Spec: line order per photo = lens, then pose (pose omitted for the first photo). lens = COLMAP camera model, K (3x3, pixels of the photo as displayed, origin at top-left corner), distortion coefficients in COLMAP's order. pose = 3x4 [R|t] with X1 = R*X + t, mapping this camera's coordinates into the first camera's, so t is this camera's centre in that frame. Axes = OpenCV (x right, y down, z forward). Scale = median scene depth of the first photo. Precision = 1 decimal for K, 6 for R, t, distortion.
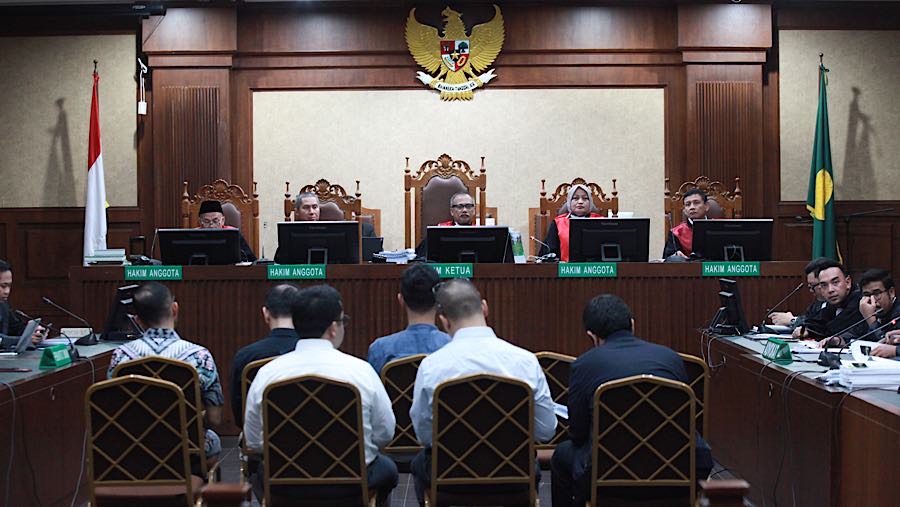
lens RADIAL K [[2065.6, 0, 450.0], [0, 2065.6, 253.5], [0, 0, 1]] dist [-0.302403, -0.395587]
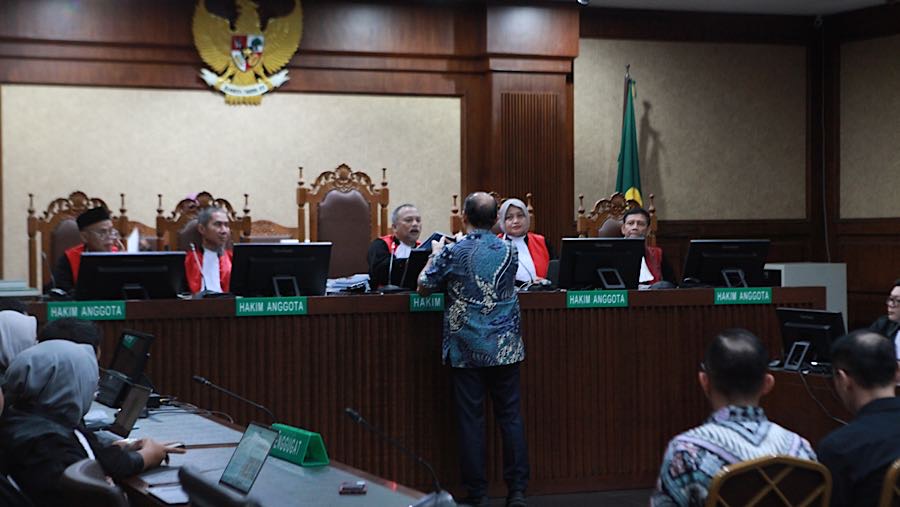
lens RADIAL K [[1866.3, 0, 492.0], [0, 1866.3, 252.5], [0, 0, 1]] dist [0.269030, -0.071616]
pose [[0.920354, -0.002164, 0.391081, -0.213902], [0.005848, 0.999949, -0.008229, -0.004098], [-0.391043, 0.009860, 0.920320, 0.224190]]
